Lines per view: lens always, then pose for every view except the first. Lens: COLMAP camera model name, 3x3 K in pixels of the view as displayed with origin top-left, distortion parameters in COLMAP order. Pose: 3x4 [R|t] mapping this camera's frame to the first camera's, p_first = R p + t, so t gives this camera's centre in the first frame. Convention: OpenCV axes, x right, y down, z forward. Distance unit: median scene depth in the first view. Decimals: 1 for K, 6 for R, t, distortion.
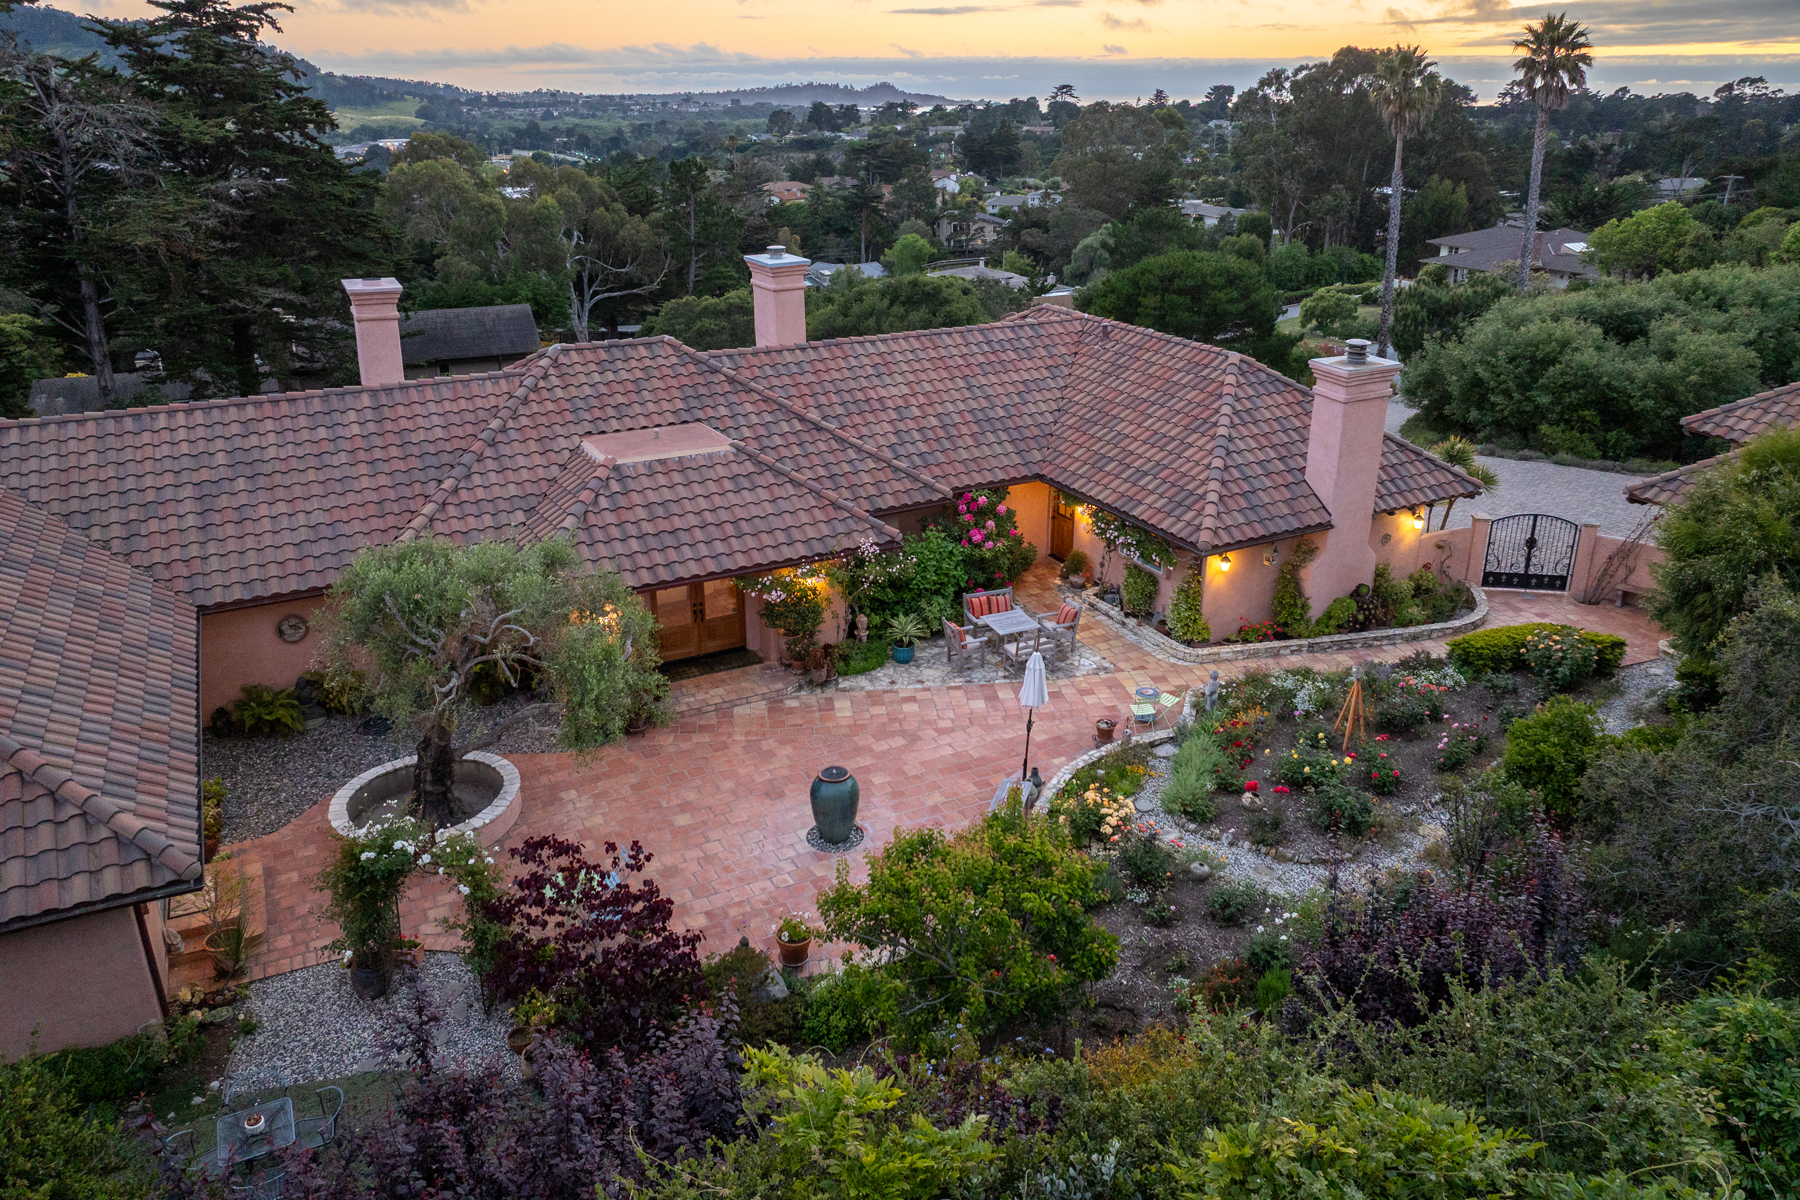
lens RADIAL K [[1262.5, 0, 900.0], [0, 1262.5, 600.0], [0, 0, 1]] dist [-0.003813, -0.000951]
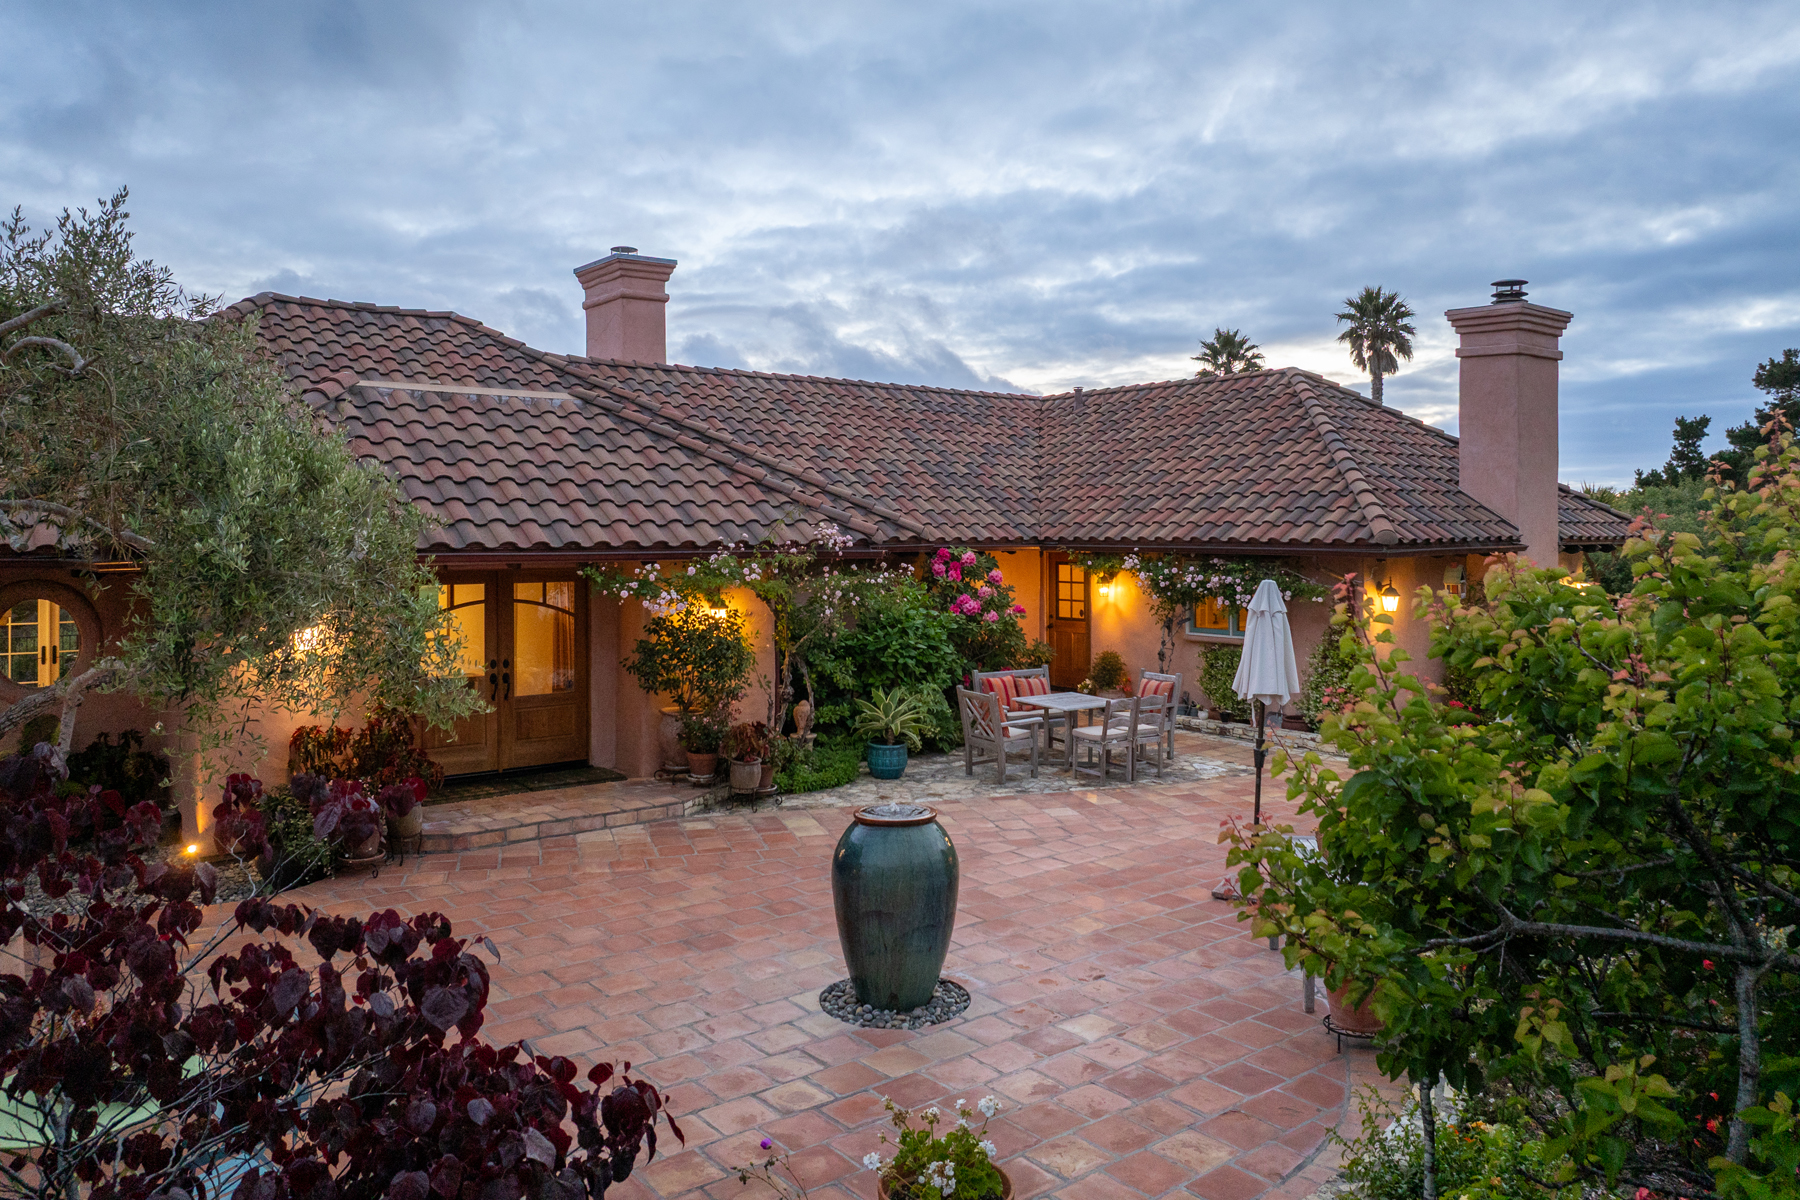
lens RADIAL K [[1262.5, 0, 900.0], [0, 1262.5, 600.0], [0, 0, 1]] dist [-0.003813, -0.000951]
pose [[0.982249, -0.008947, 0.187367, -0.095917], [0.070135, 0.943933, -0.322602, 0.156950], [-0.173975, 0.330017, 0.927805, 0.485220]]
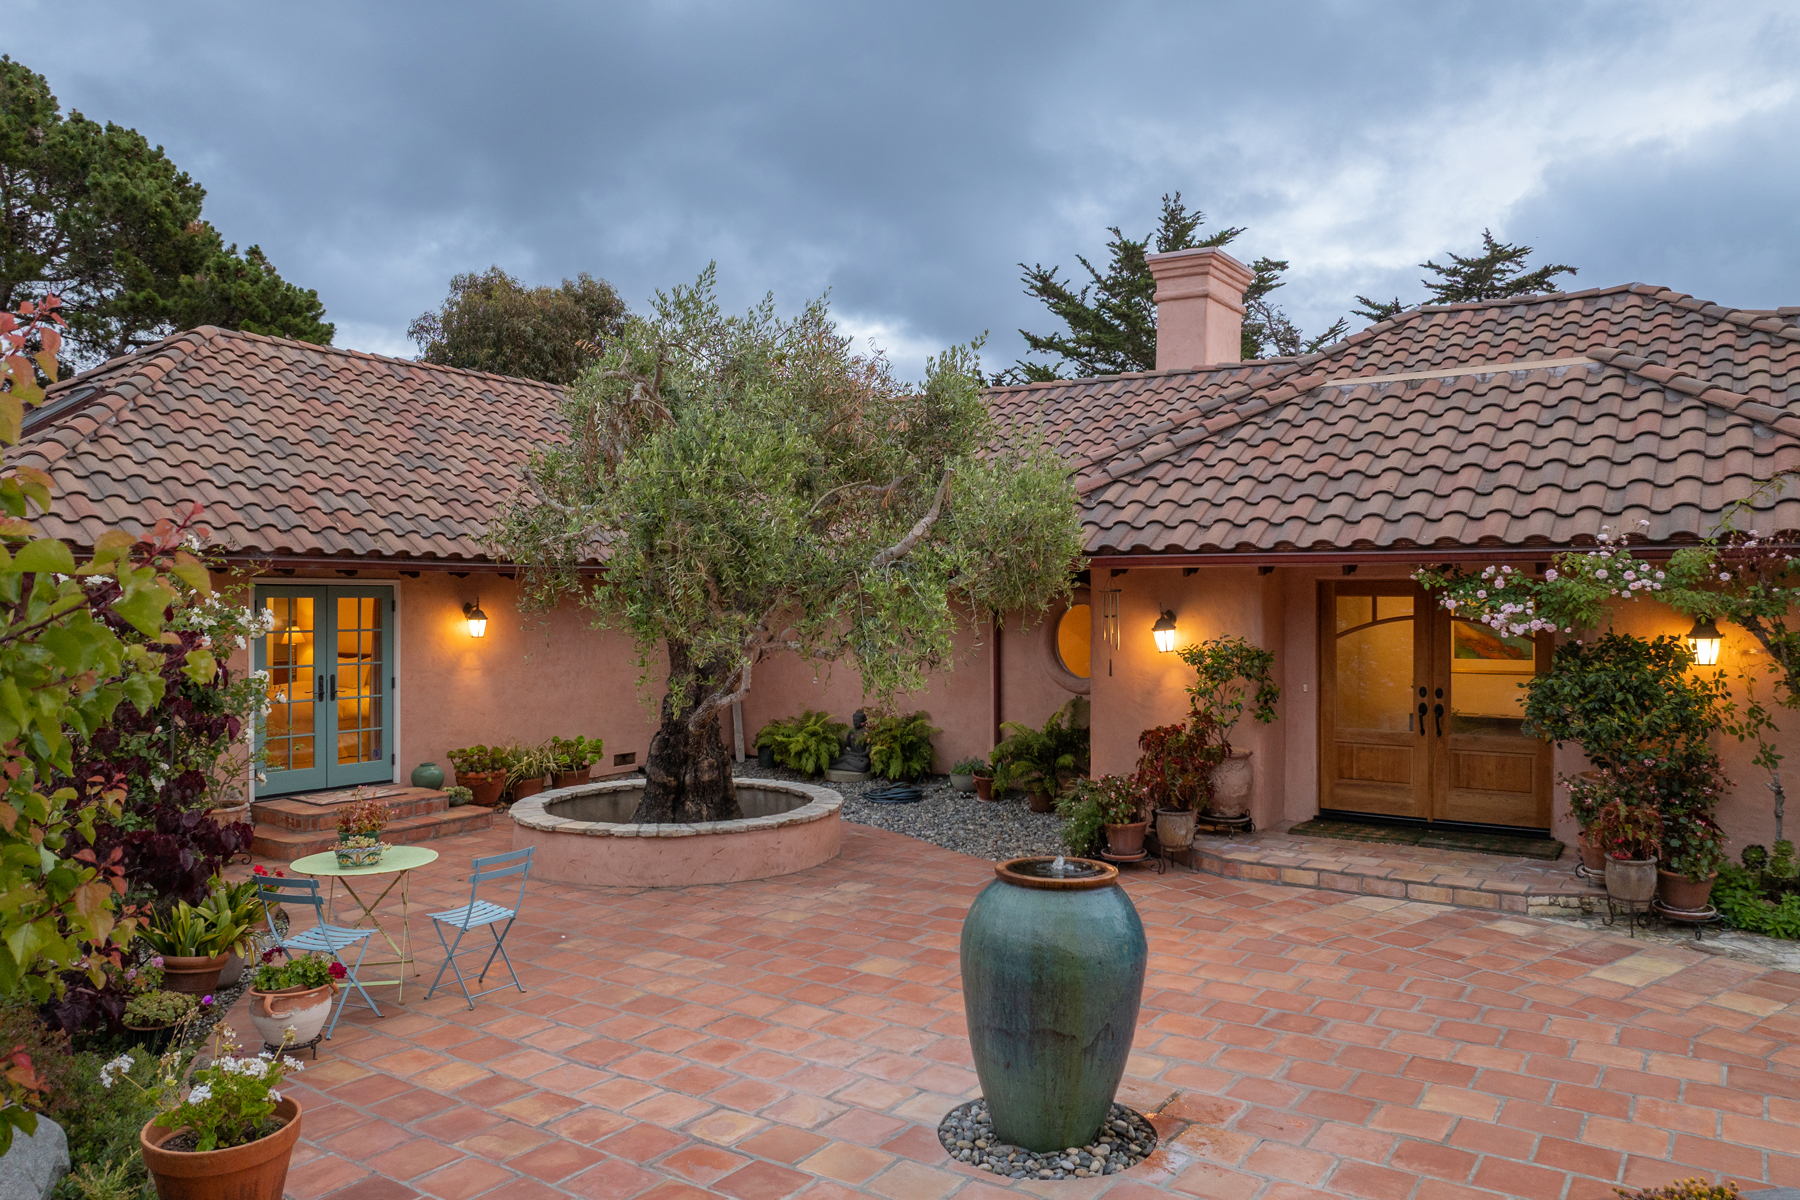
lens RADIAL K [[1262.5, 0, 900.0], [0, 1262.5, 600.0], [0, 0, 1]] dist [-0.003813, -0.000951]
pose [[0.468091, 0.000580, -0.883680, 0.143701], [-0.329974, 0.927781, -0.174181, 0.109702], [0.819761, 0.373124, 0.434478, 0.652688]]
